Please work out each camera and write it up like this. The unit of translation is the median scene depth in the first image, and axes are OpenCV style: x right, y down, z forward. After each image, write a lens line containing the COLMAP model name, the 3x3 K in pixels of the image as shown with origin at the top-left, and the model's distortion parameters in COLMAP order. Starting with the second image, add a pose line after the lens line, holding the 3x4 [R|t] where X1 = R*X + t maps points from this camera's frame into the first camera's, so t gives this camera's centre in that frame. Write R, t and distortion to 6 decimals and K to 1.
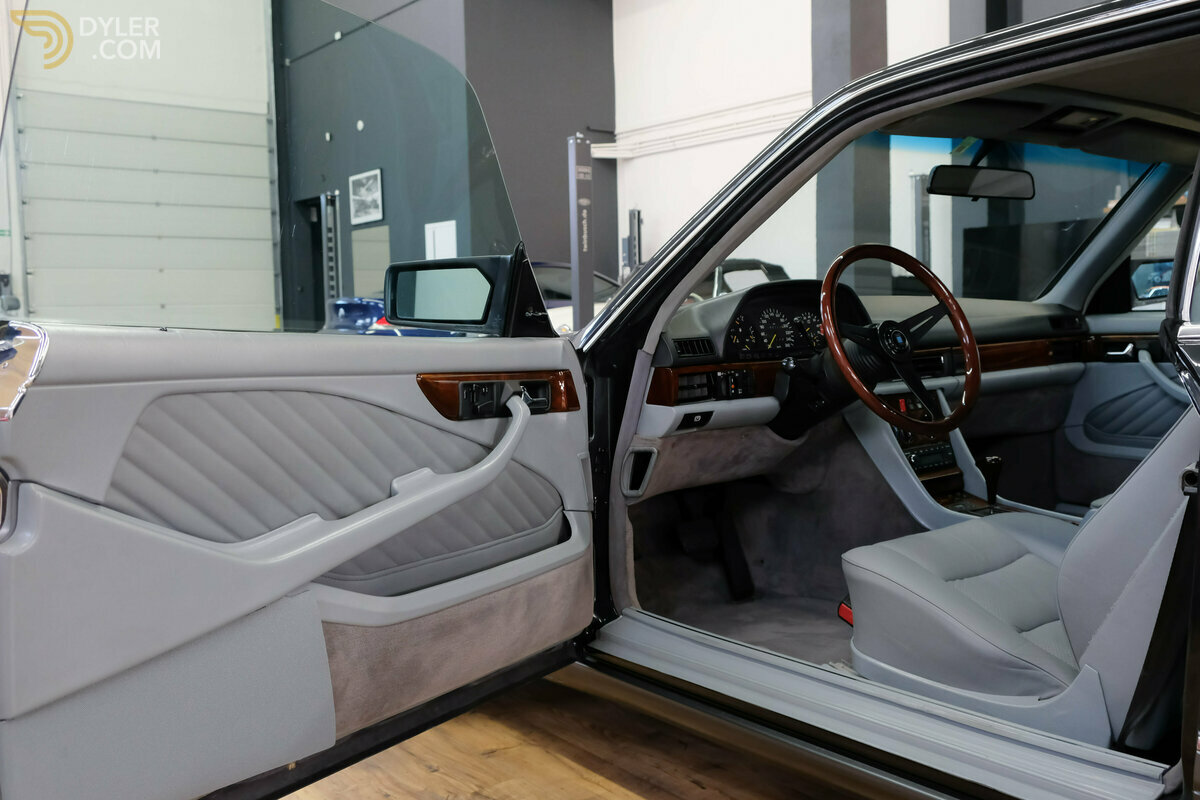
lens RADIAL K [[1117.7, 0, 635.4], [0, 1117.7, 385.4], [0, 0, 1]] dist [0.009540, 0.010739]
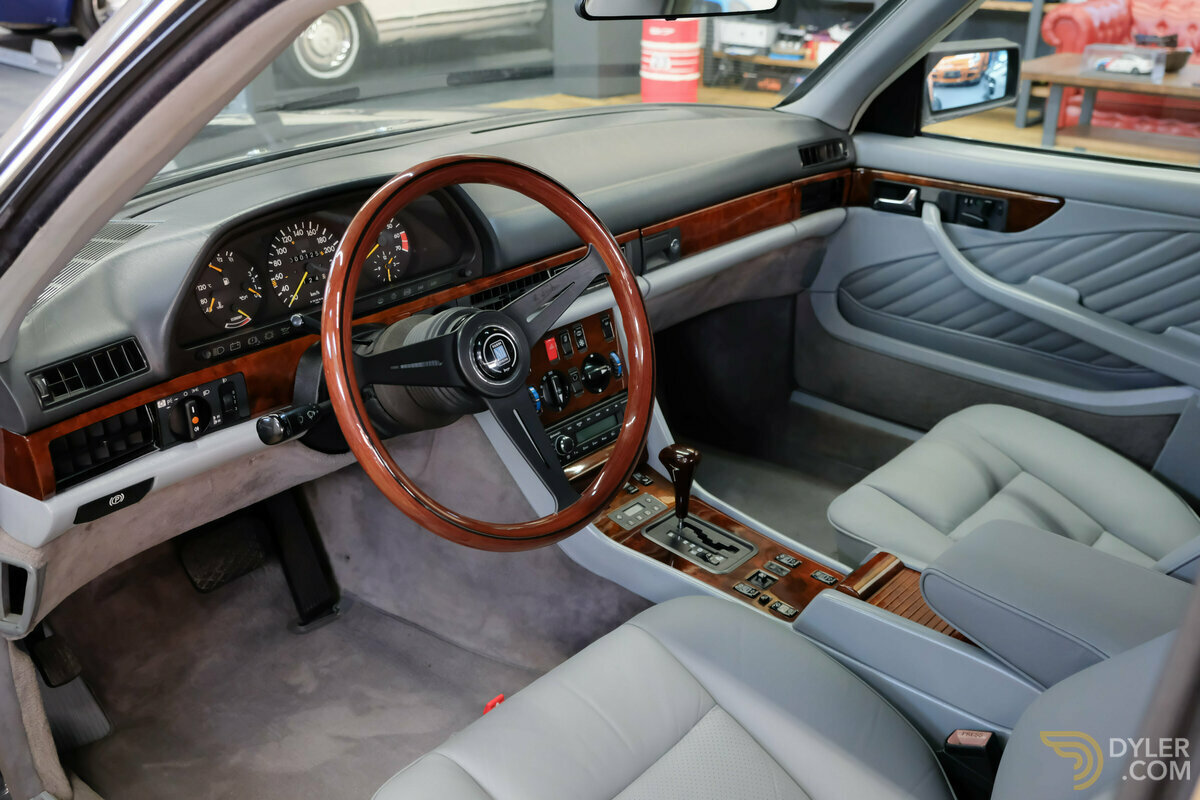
lens RADIAL K [[1155.3, 0, 600.0], [0, 1155.3, 400.0], [0, 0, 1]] dist [0.020314, 0.002561]
pose [[0.985064, -0.041359, 0.167146, 0.167269], [-0.017300, 0.942040, 0.335055, -0.176143], [-0.171315, -0.332942, 0.927254, 0.425175]]
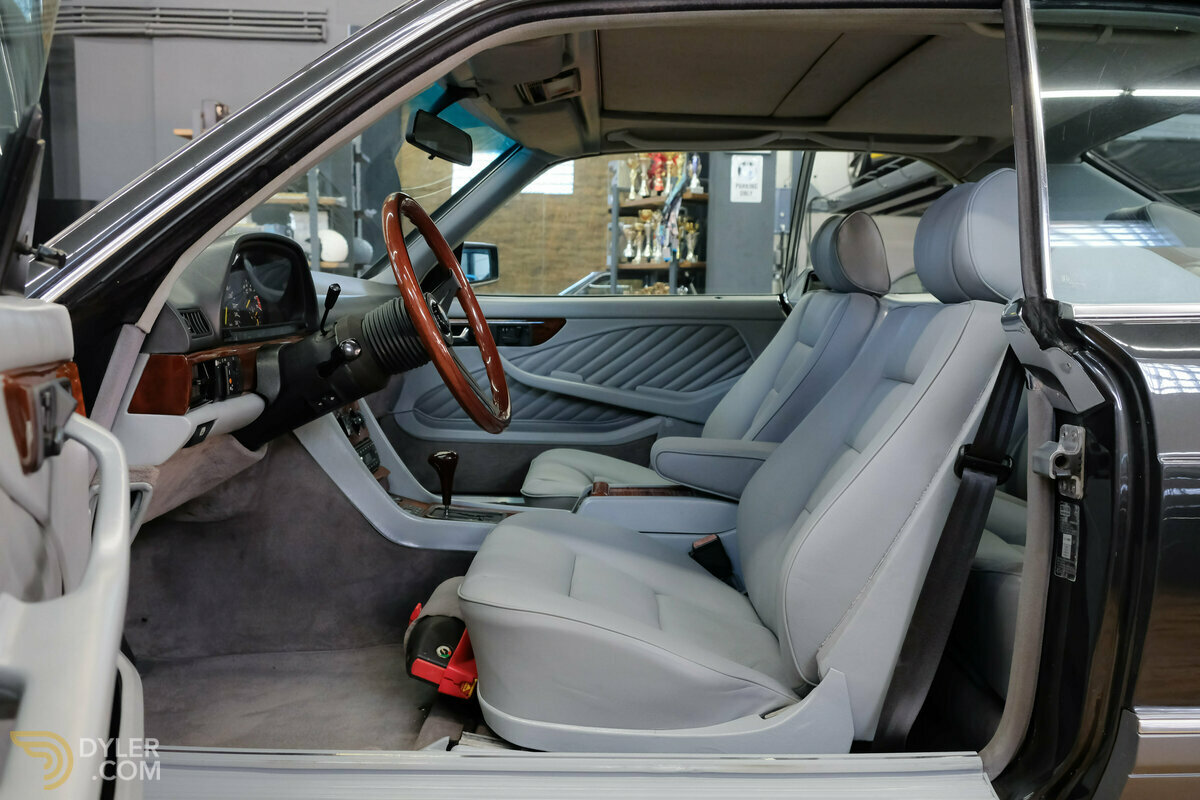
lens RADIAL K [[1033.5, 0, 605.8], [0, 1033.5, 429.5], [0, 0, 1]] dist [0.057608, 0.005359]
pose [[0.638224, -0.068518, 0.766795, -0.231563], [0.020595, 0.997195, 0.071963, -0.009399], [-0.769575, -0.030136, 0.637845, 0.381563]]
